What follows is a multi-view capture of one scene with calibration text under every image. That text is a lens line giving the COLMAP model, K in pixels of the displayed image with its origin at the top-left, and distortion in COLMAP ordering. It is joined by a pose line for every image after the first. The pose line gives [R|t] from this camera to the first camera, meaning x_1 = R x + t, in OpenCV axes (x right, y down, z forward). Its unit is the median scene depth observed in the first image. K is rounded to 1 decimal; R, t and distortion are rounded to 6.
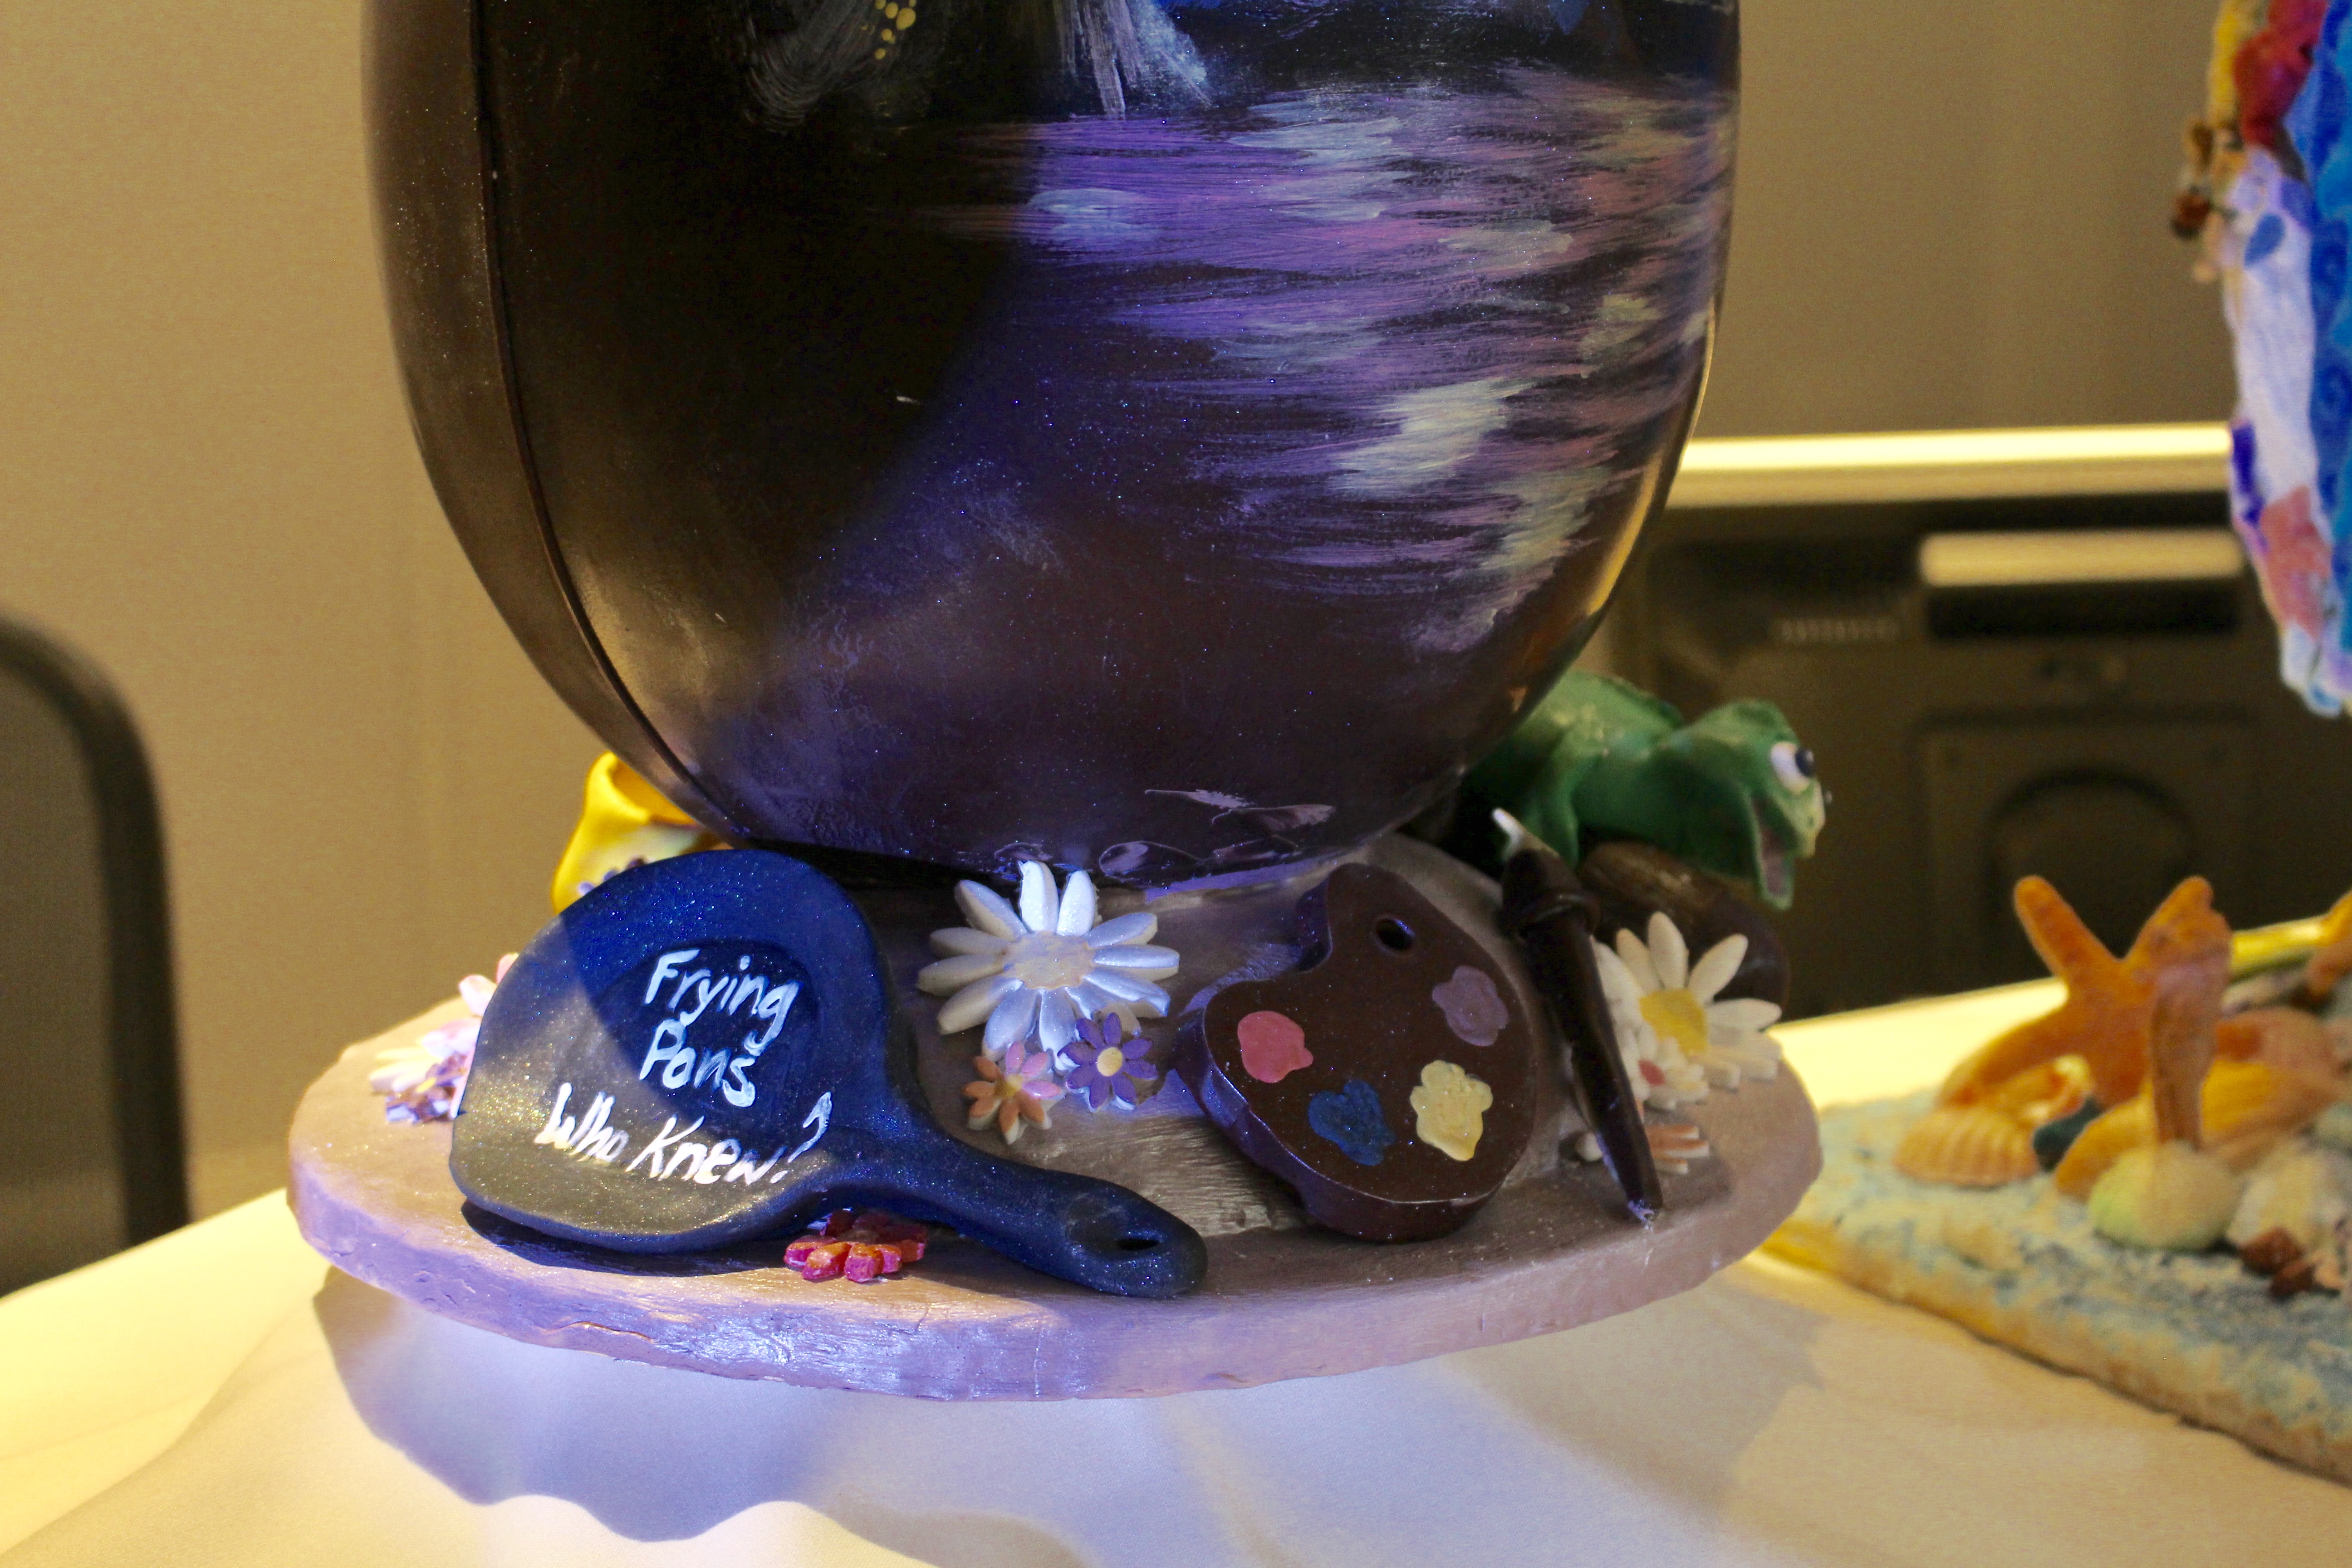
lens RADIAL K [[4145.0, 0, 1176.0], [0, 4145.0, 784.0], [0, 0, 1]] dist [-0.003907, -0.032902]
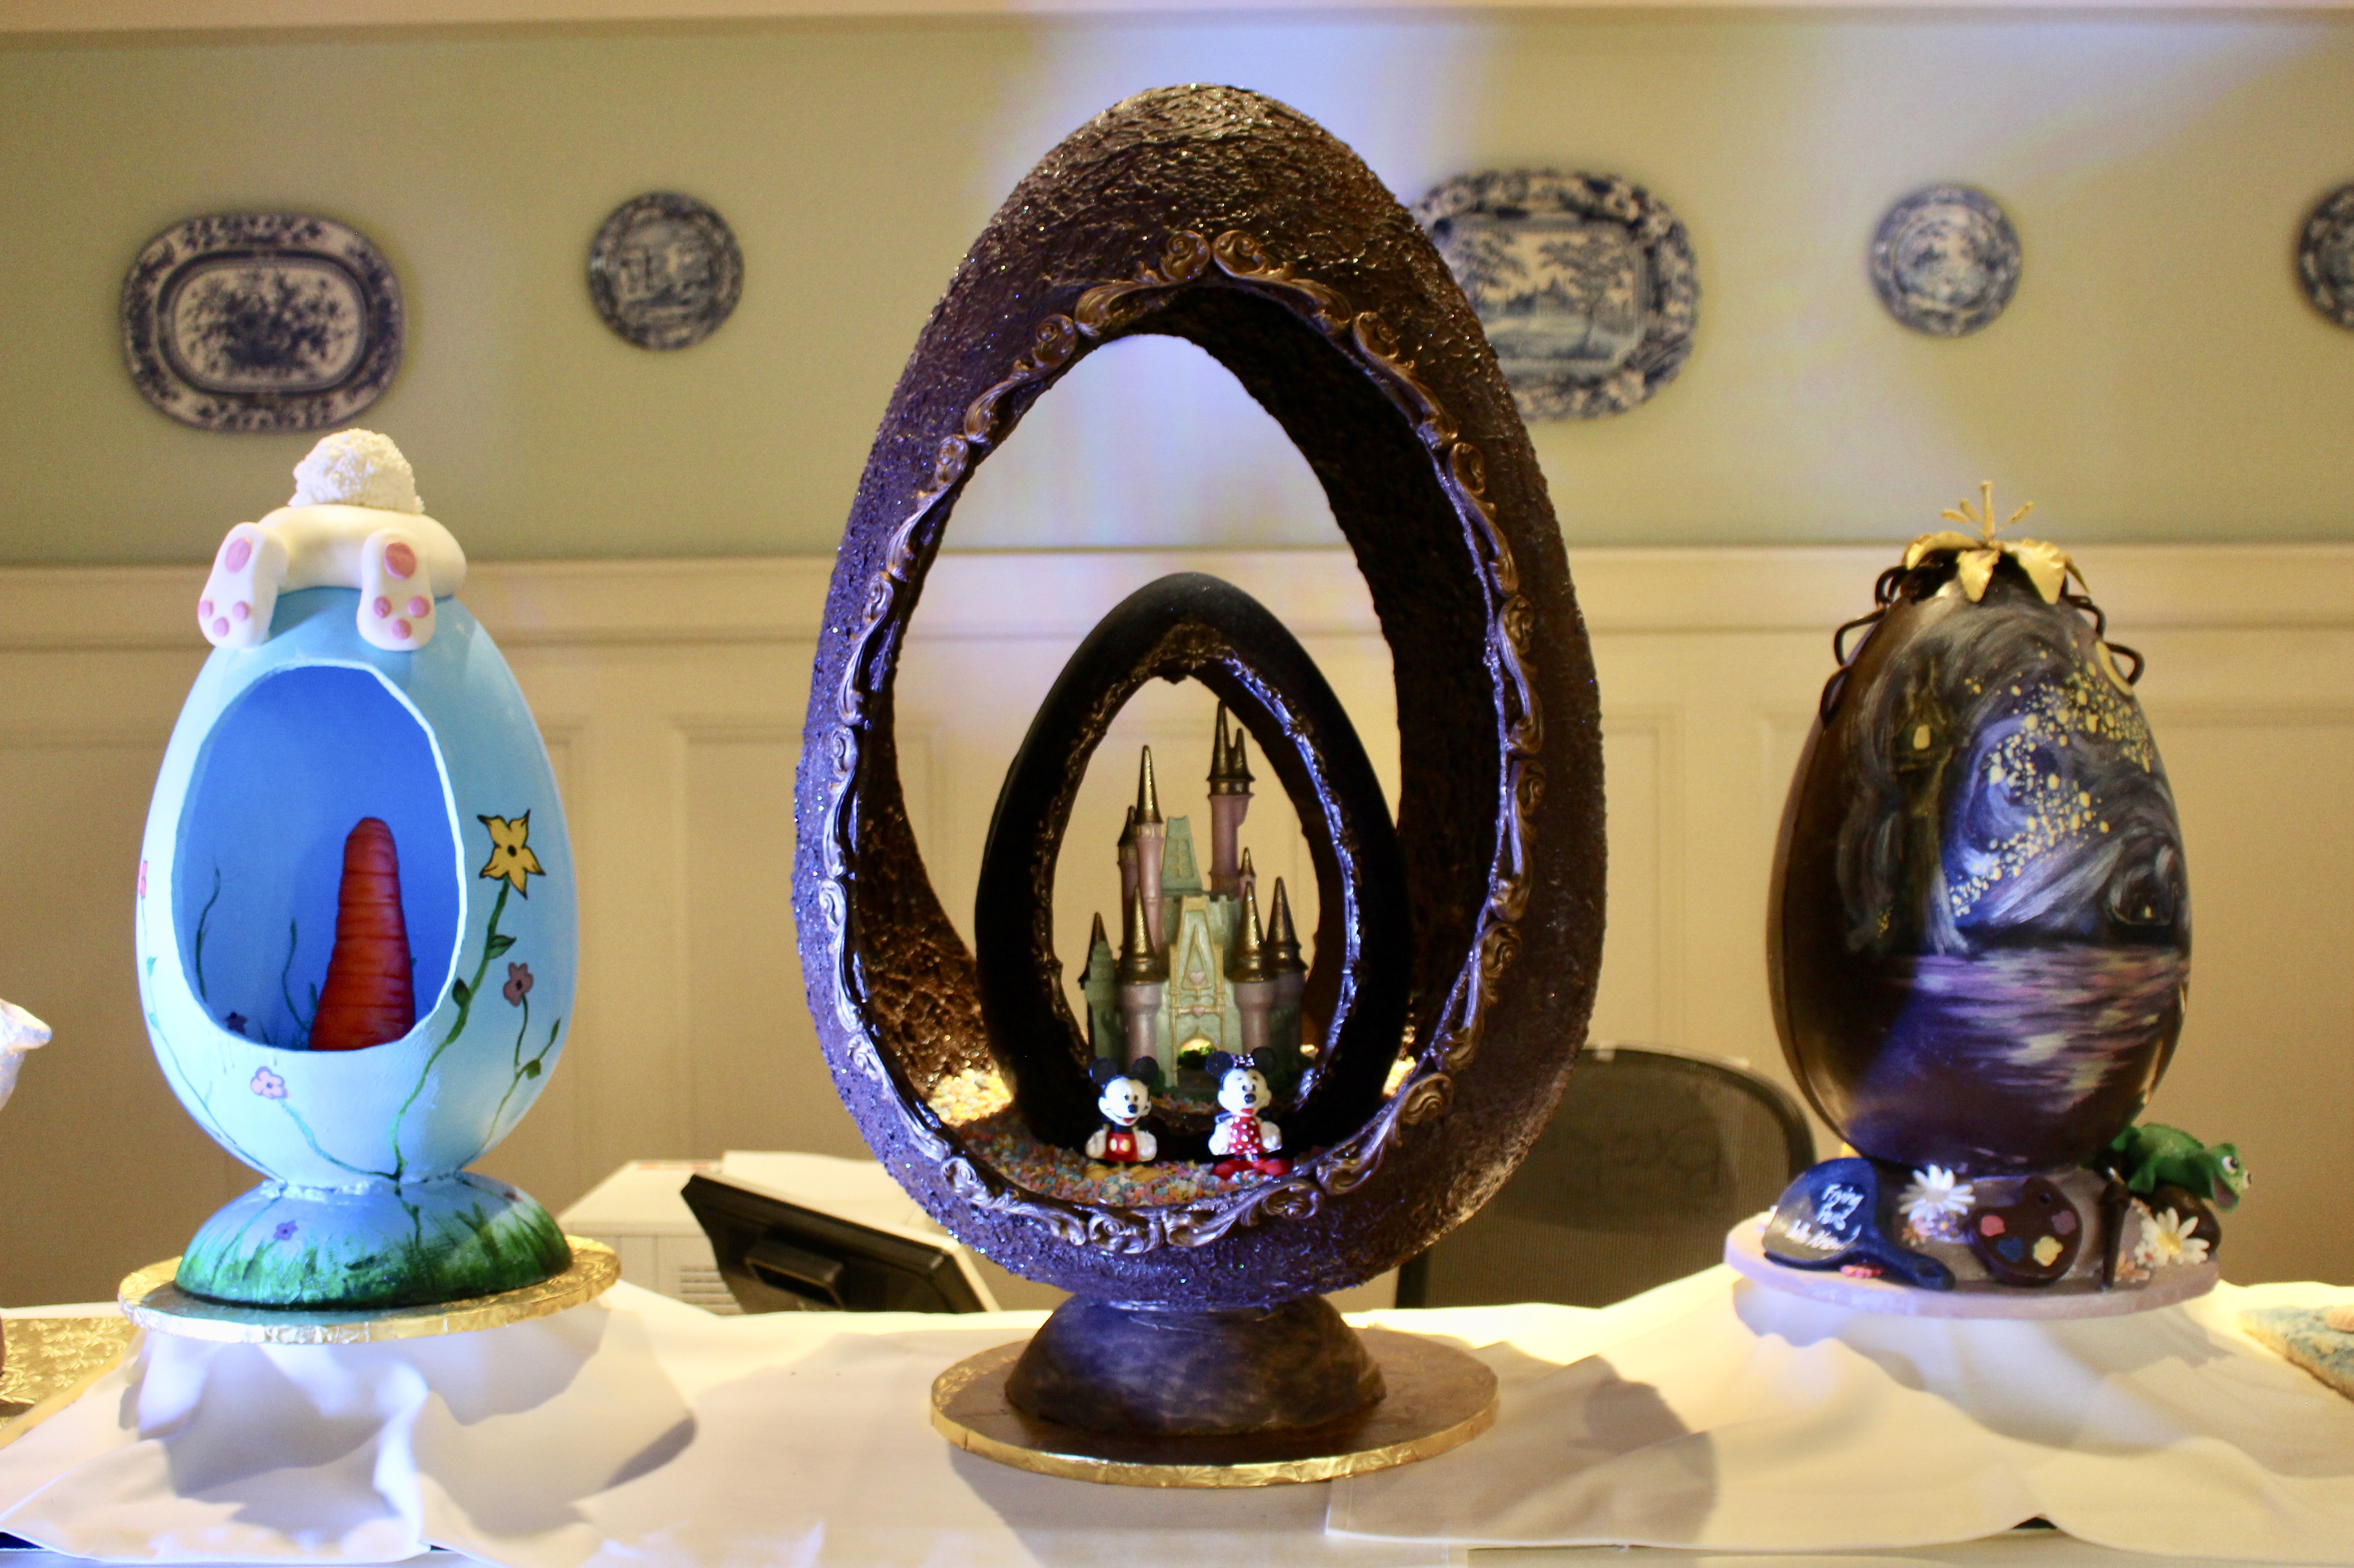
lens RADIAL K [[2568.1, 0, 1215.6], [0, 2568.1, 789.7], [0, 0, 1]] dist [-0.119850, 0.118498]
pose [[0.852623, 0.017358, -0.522238, 0.563296], [-0.098100, 0.986994, -0.127356, 0.038159], [0.513235, 0.159818, 0.843237, -1.139302]]
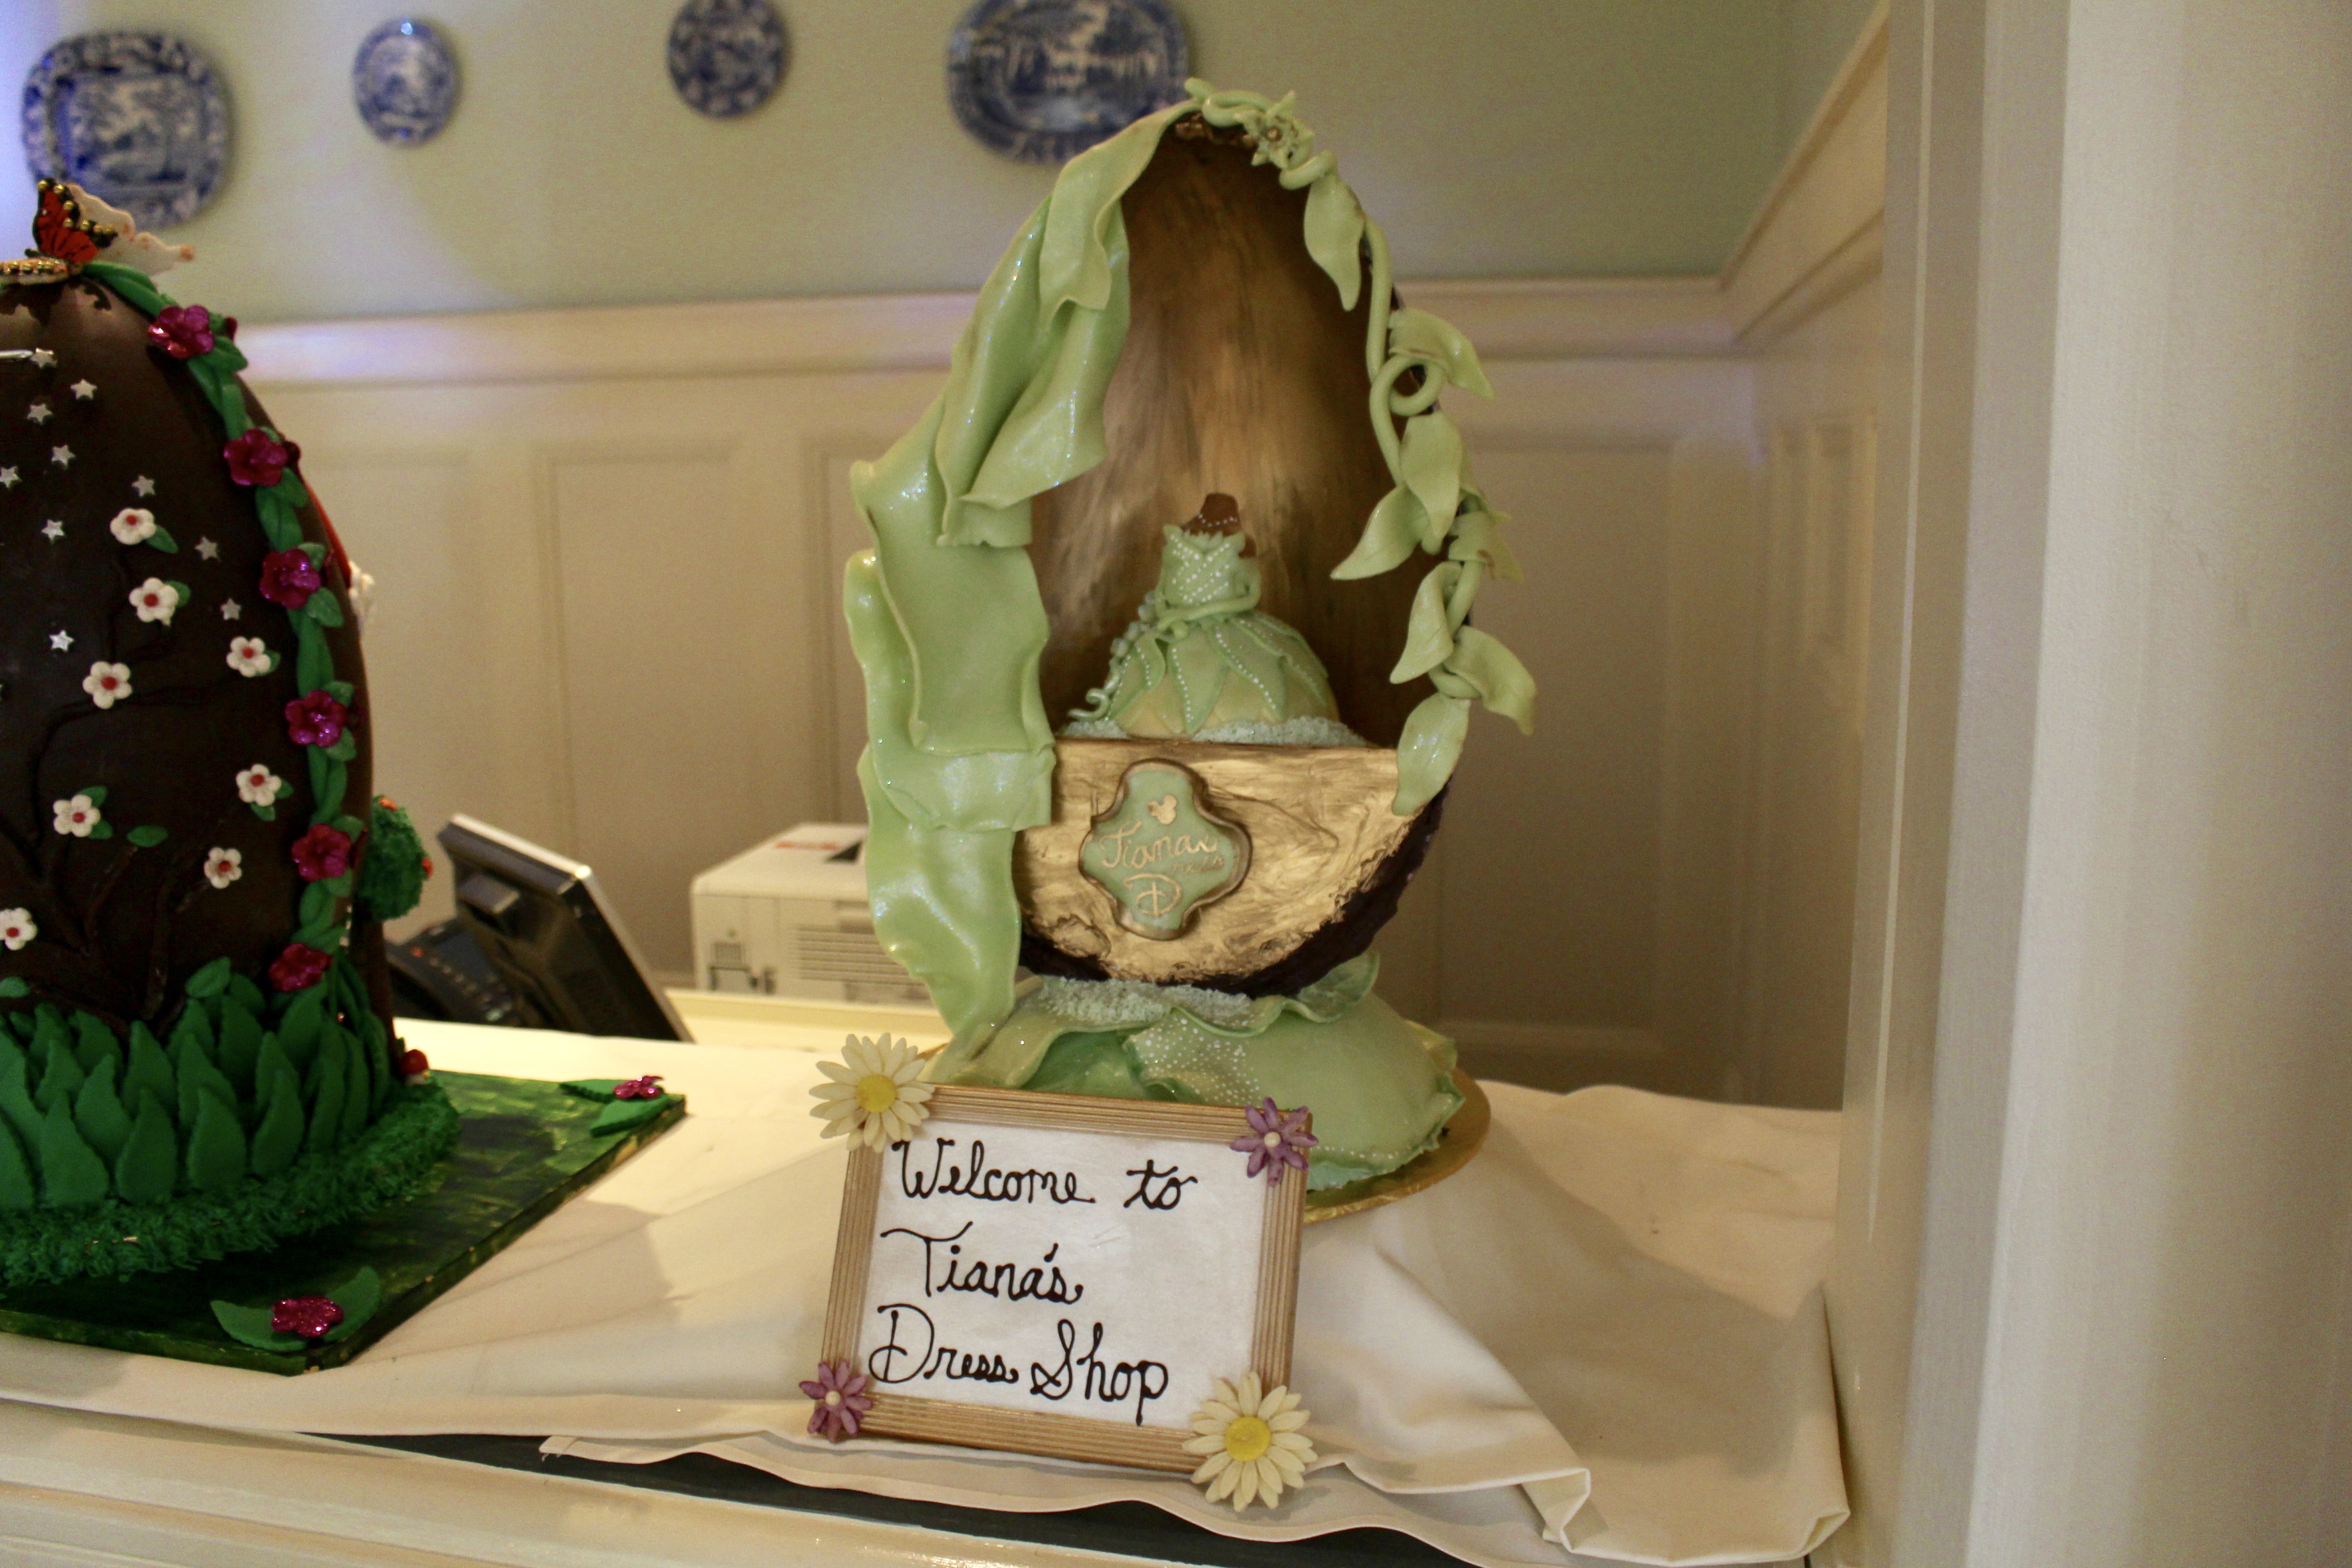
lens RADIAL K [[1904.8, 0, 1127.8], [0, 1904.8, 824.1], [0, 0, 1]] dist [-0.147937, 0.117515]
pose [[0.711146, 0.146349, -0.687644, 4.262392], [-0.132689, 0.988455, 0.073145, -0.630469], [0.690410, 0.039226, 0.722354, 2.122779]]
